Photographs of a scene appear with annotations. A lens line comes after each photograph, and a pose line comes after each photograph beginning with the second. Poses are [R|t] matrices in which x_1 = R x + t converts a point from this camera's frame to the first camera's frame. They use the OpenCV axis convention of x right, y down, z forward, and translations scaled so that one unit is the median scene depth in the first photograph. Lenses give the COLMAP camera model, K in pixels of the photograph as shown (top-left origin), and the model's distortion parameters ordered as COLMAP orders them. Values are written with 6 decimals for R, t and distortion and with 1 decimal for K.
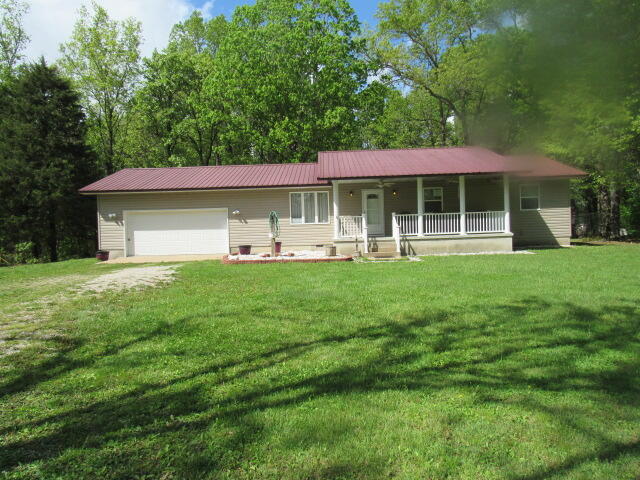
lens RADIAL K [[463.3, 0, 320.3], [0, 463.3, 245.0], [0, 0, 1]] dist [-0.036282, 0.013886]
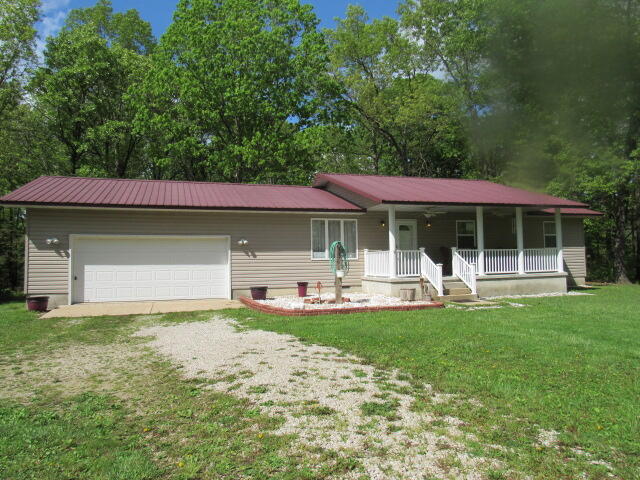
lens RADIAL K [[463.3, 0, 324.2], [0, 463.3, 240.5], [0, 0, 1]] dist [-0.036282, 0.013886]
pose [[0.942209, 0.030088, 0.333671, -0.305098], [0.000554, 0.995818, -0.091359, -0.005184], [-0.335025, 0.086264, 0.938252, 0.261419]]
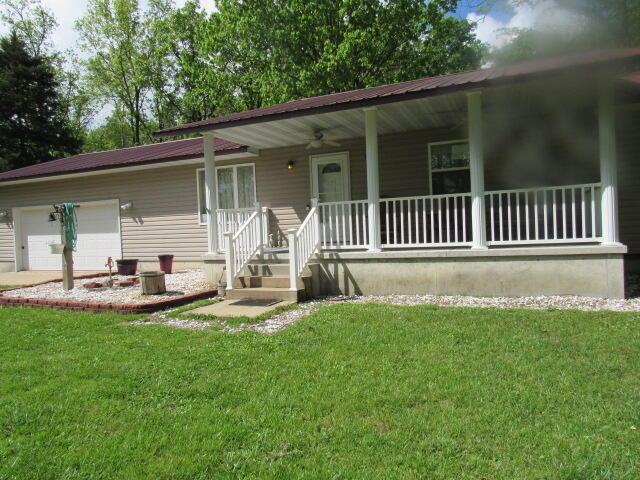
lens RADIAL K [[463.3, 0, 313.9], [0, 463.3, 224.4], [0, 0, 1]] dist [-0.036282, 0.013886]
pose [[0.920912, -0.012419, -0.389572, 0.296510], [0.005047, 0.999788, -0.019940, -0.031906], [0.389737, 0.016396, 0.920780, 0.520151]]
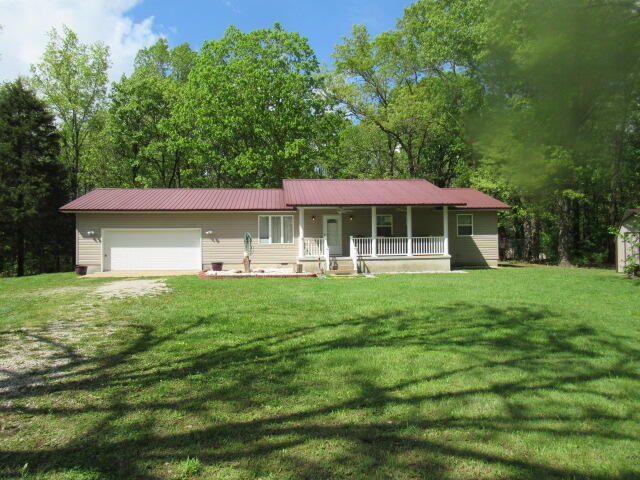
lens RADIAL K [[463.3, 0, 323.8], [0, 463.3, 243.4], [0, 0, 1]] dist [-0.036282, 0.013886]
pose [[0.992298, 0.019427, 0.122343, -0.045279], [-0.013704, 0.998780, -0.047445, 0.003896], [-0.123116, 0.045403, 0.991353, -0.122291]]
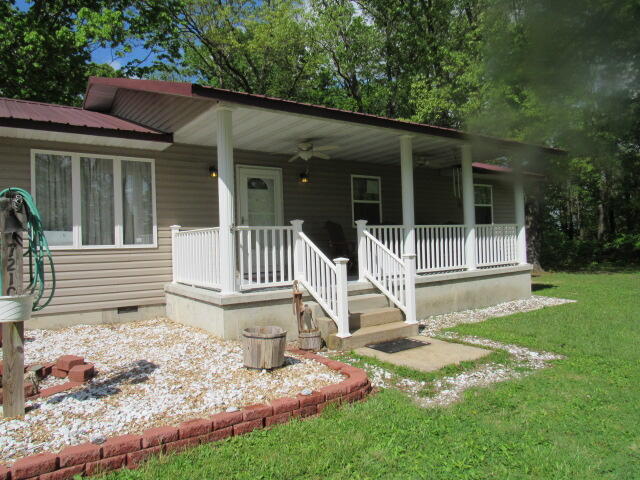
lens RADIAL K [[463.3, 0, 323.3], [0, 463.3, 244.3], [0, 0, 1]] dist [-0.036282, 0.013886]
pose [[0.800361, 0.004942, 0.599498, -0.093971], [0.025730, 0.998762, -0.042584, -0.029569], [-0.598966, 0.049507, 0.799243, 0.627071]]
